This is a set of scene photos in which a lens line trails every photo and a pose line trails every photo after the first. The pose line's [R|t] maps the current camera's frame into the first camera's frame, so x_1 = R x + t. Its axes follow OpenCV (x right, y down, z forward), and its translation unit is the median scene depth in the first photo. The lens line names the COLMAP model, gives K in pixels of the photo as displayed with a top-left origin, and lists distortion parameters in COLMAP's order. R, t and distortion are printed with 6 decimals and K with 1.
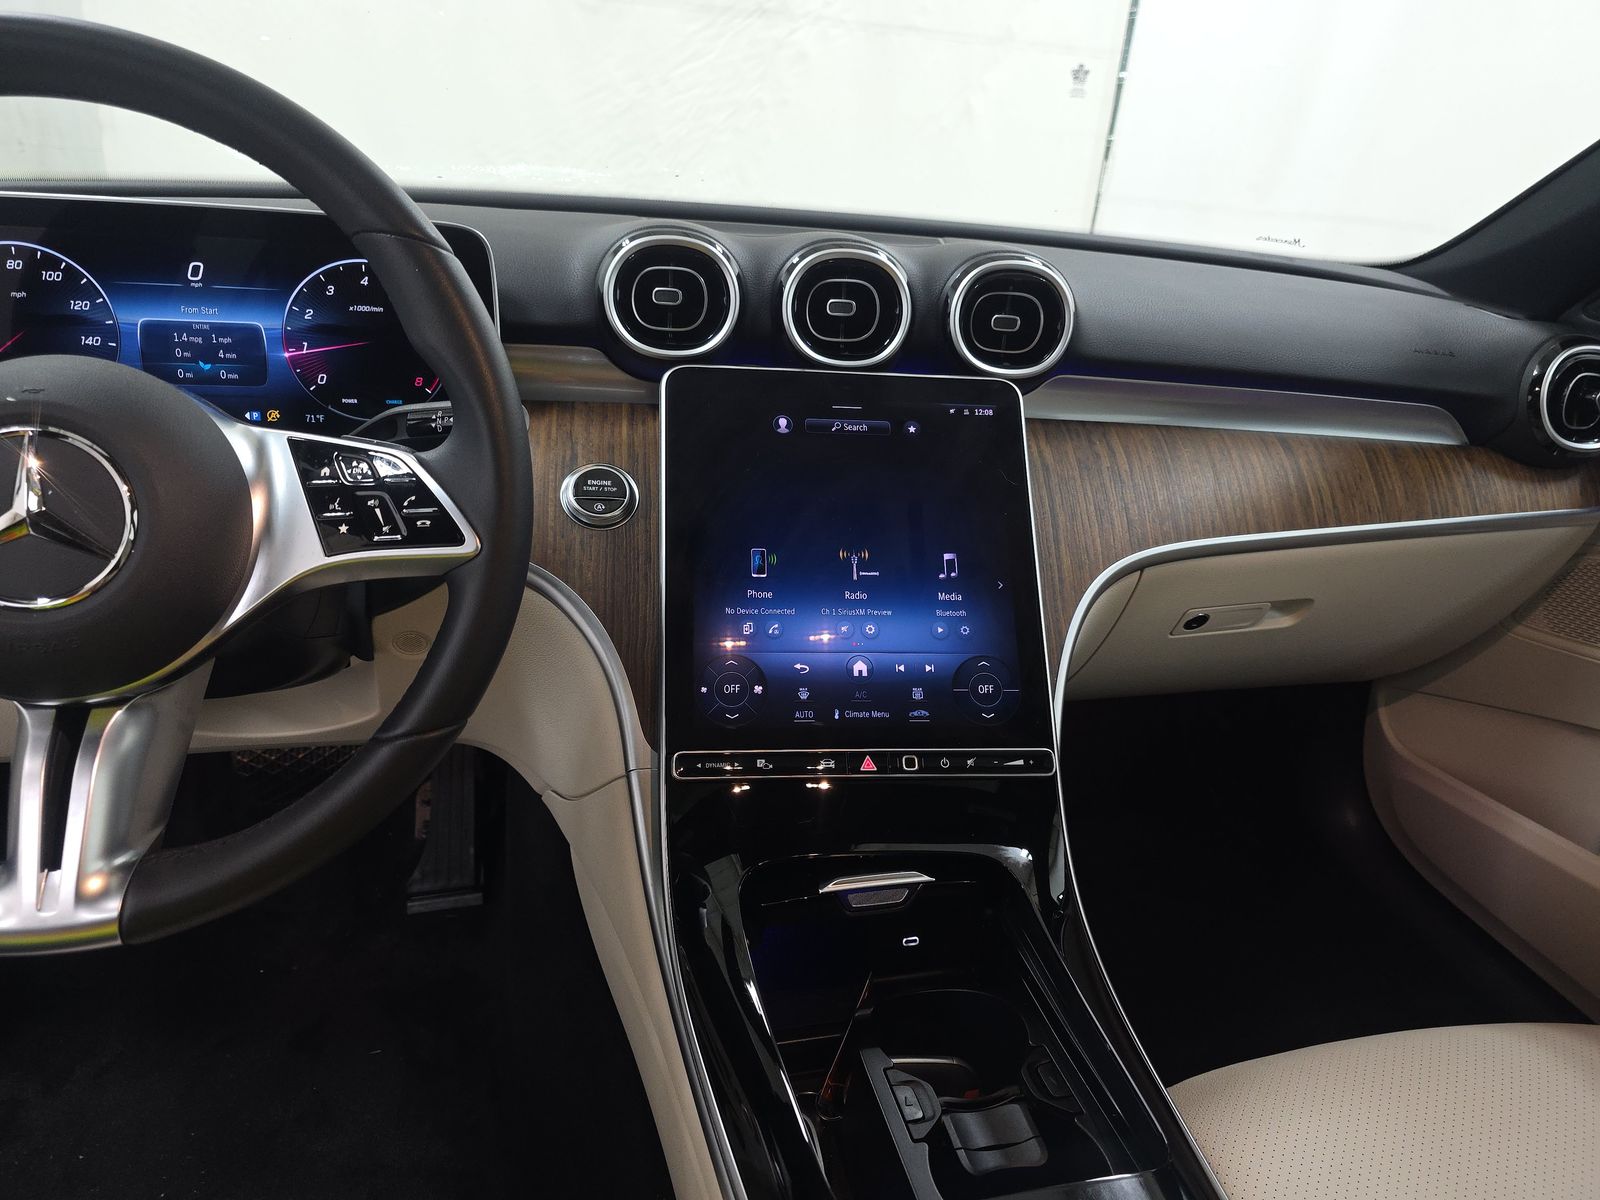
lens RADIAL K [[1079.9, 0, 800.0], [0, 1079.9, 600.0], [0, 0, 1]] dist [0.040294, -0.070805]
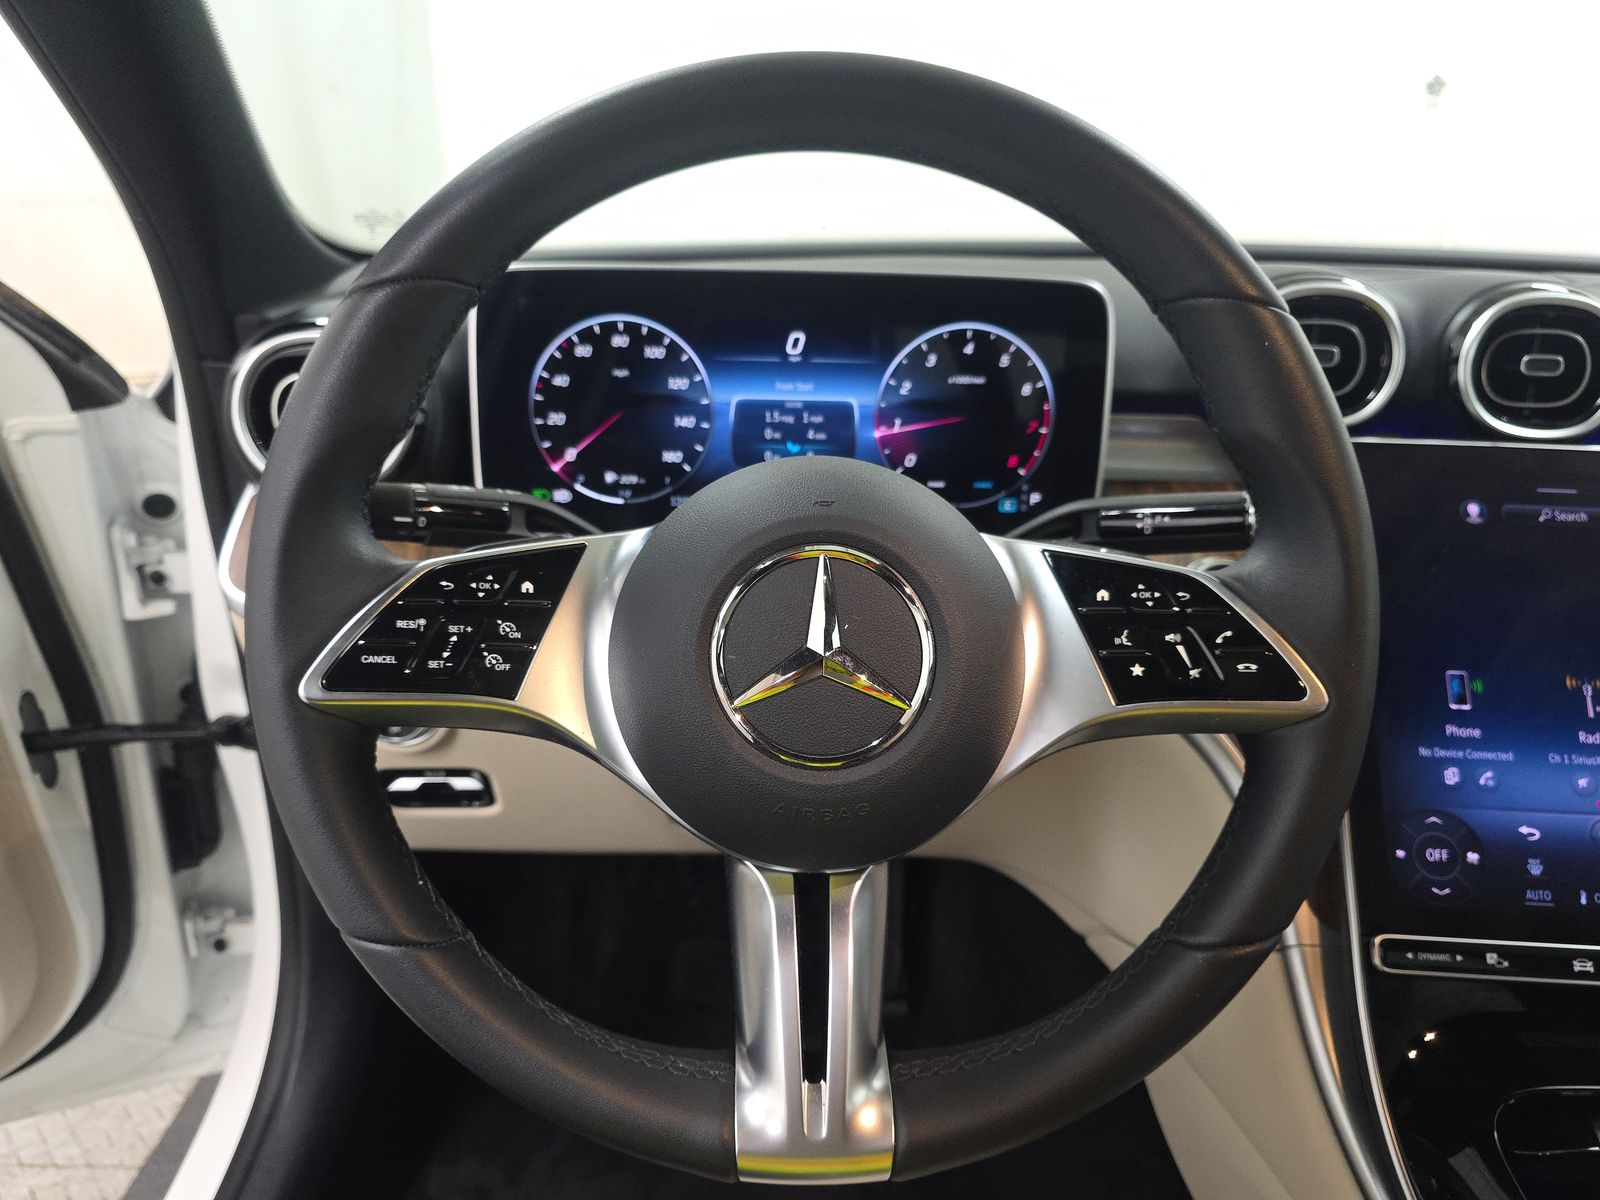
lens RADIAL K [[1115.7, 0, 800.0], [0, 1115.7, 600.0], [0, 0, 1]] dist [-0.012771, -0.005786]
pose [[0.972360, 0.024170, -0.232234, -0.325356], [-0.034691, 0.998543, -0.041326, -0.051517], [0.230896, 0.048240, 0.971782, 0.109683]]
